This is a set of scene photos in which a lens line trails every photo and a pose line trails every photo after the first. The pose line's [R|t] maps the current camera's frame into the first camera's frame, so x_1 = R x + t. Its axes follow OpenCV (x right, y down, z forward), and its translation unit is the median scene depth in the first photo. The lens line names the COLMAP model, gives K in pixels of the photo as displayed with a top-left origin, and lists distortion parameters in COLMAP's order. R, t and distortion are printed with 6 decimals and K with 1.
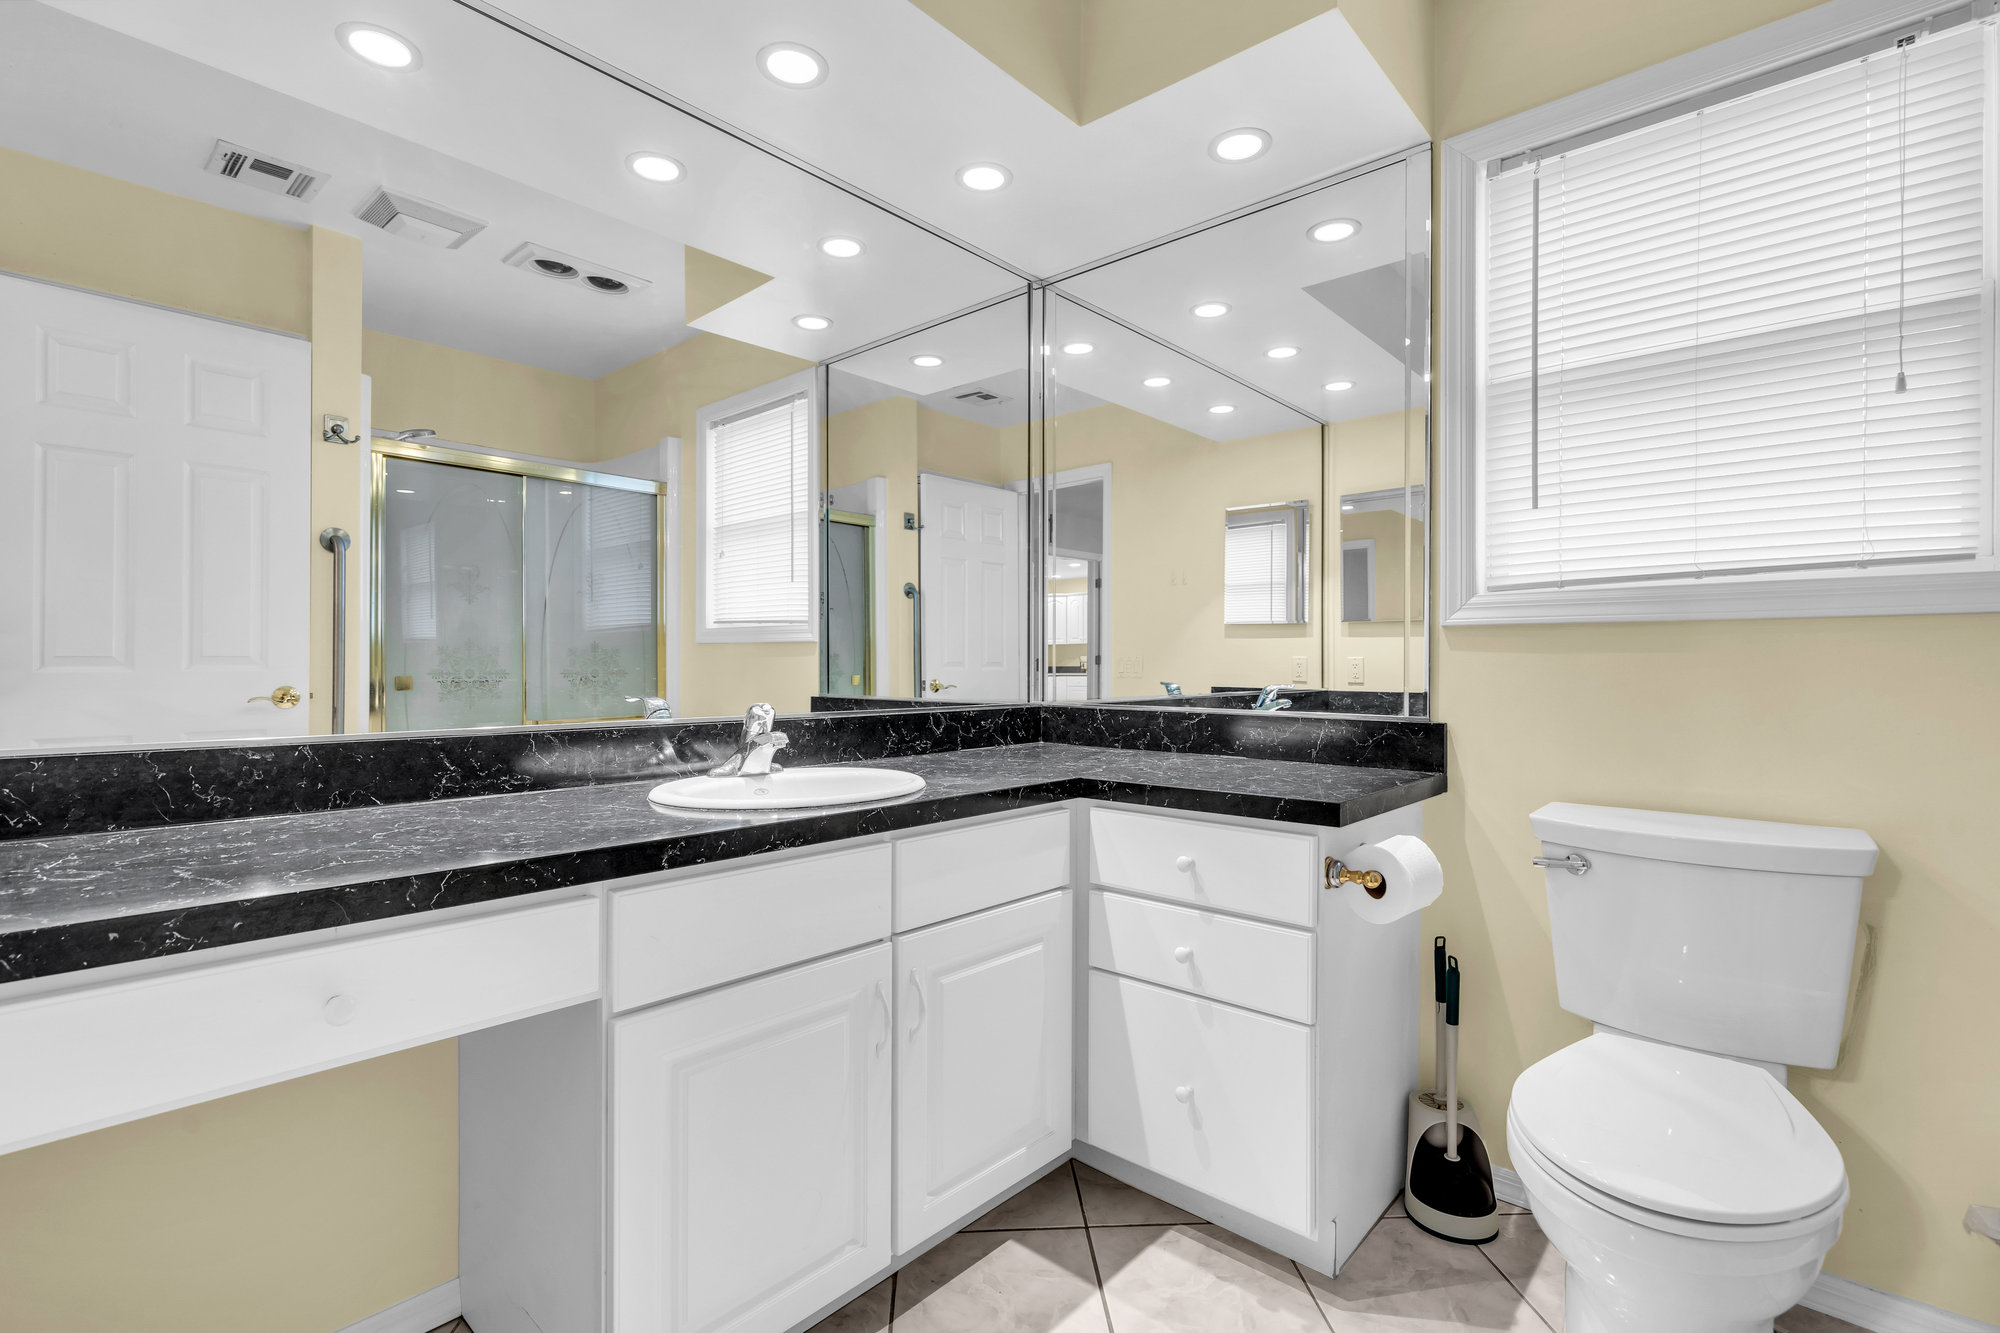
lens RADIAL K [[935.6, 0, 994.4], [0, 935.6, 666.4], [0, 0, 1]] dist [0.010655, 0.000103]
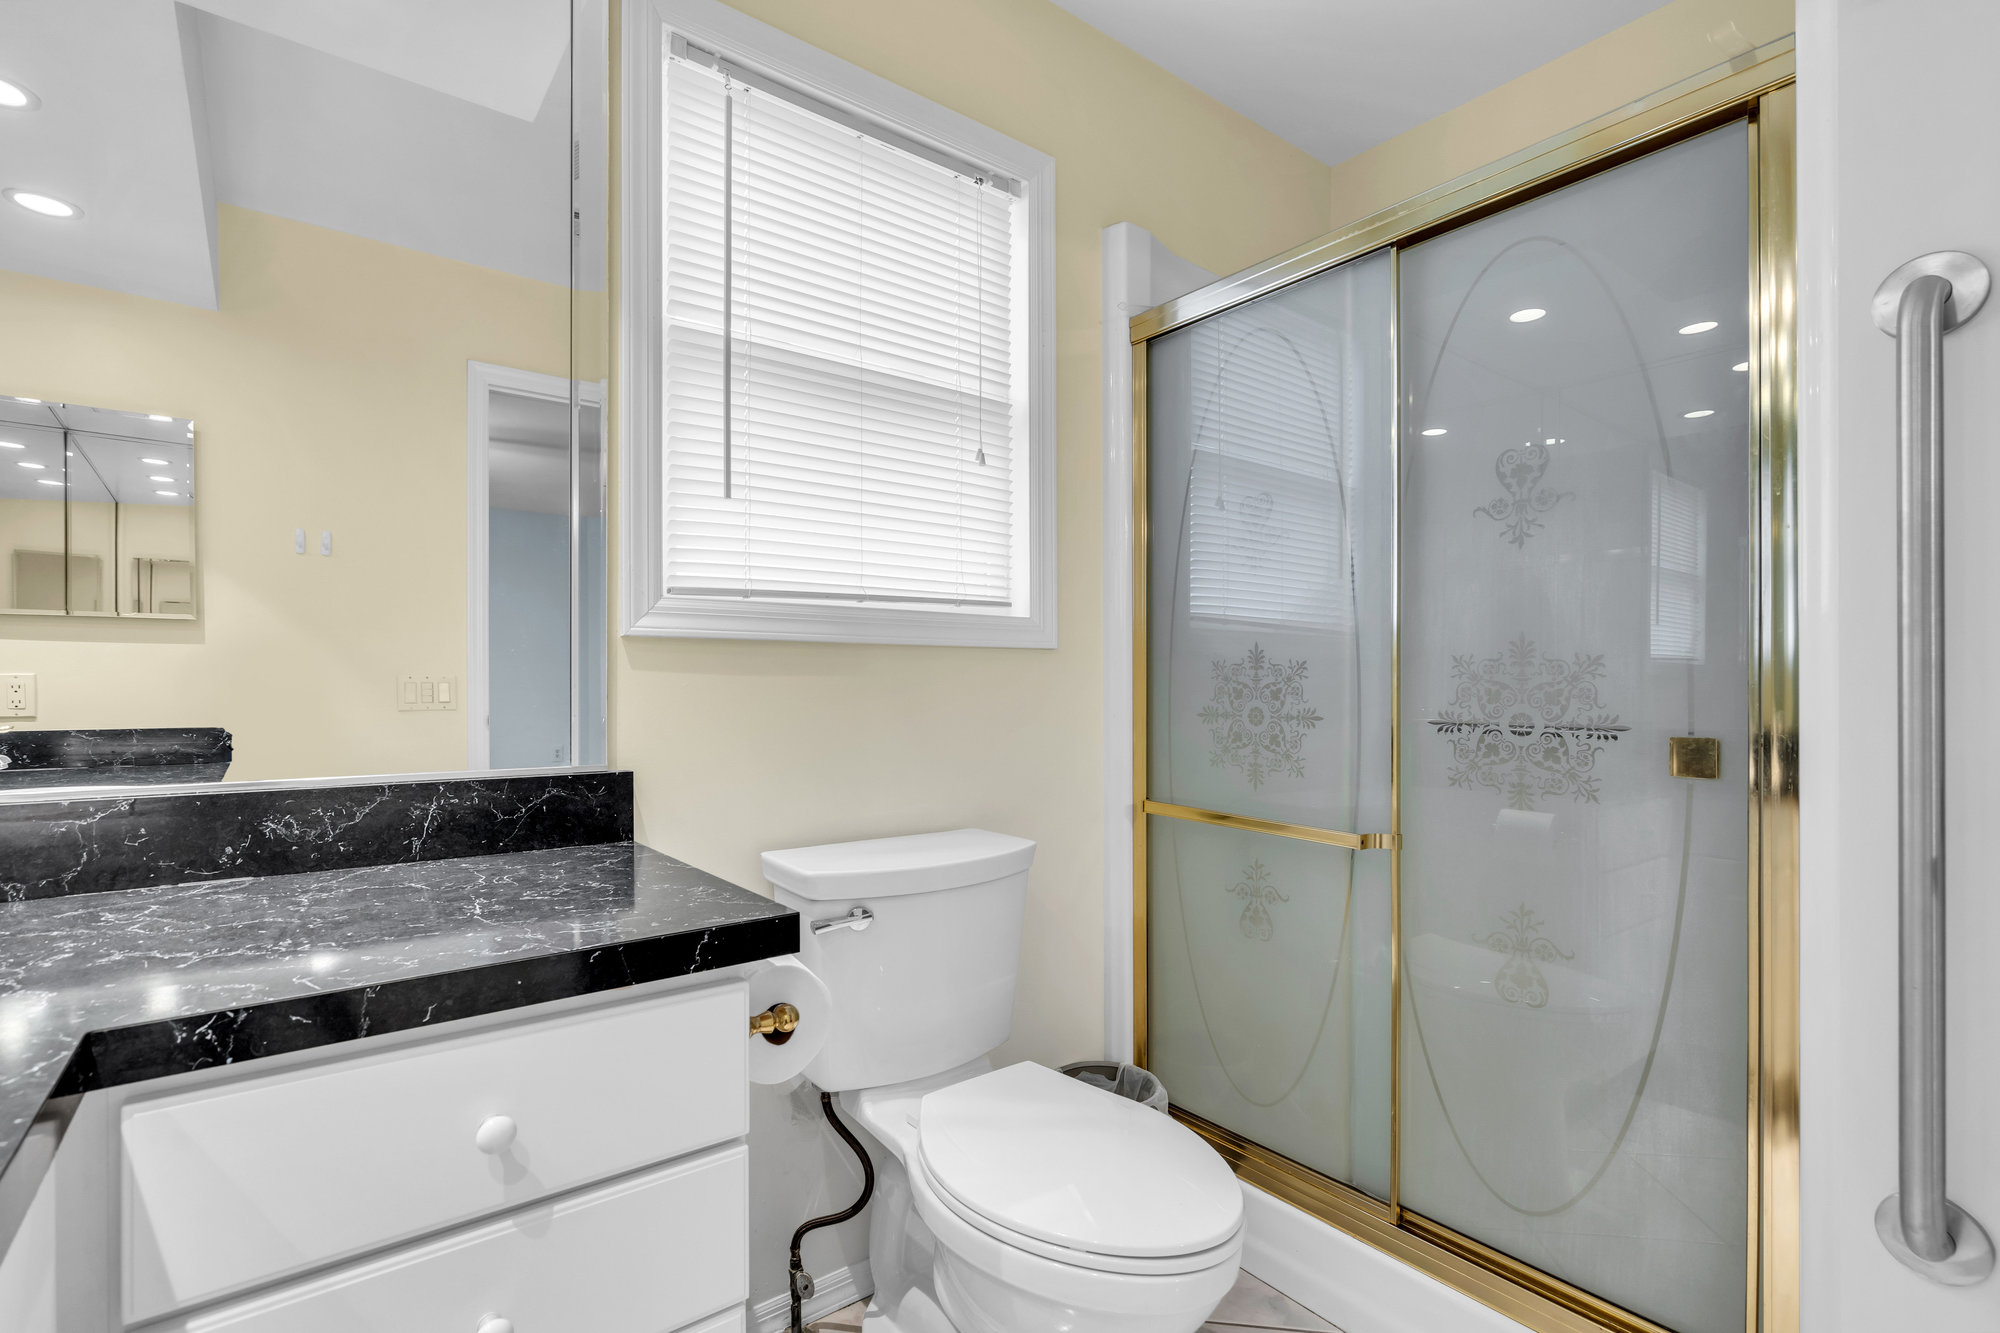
lens RADIAL K [[935.6, 0, 1005.6], [0, 935.6, 678.1], [0, 0, 1]] dist [0.010655, 0.000103]
pose [[0.185973, 0.004457, 0.982545, -0.182197], [0.001833, 0.999986, -0.004883, -0.006909], [-0.982553, 0.002709, 0.185962, 0.609763]]
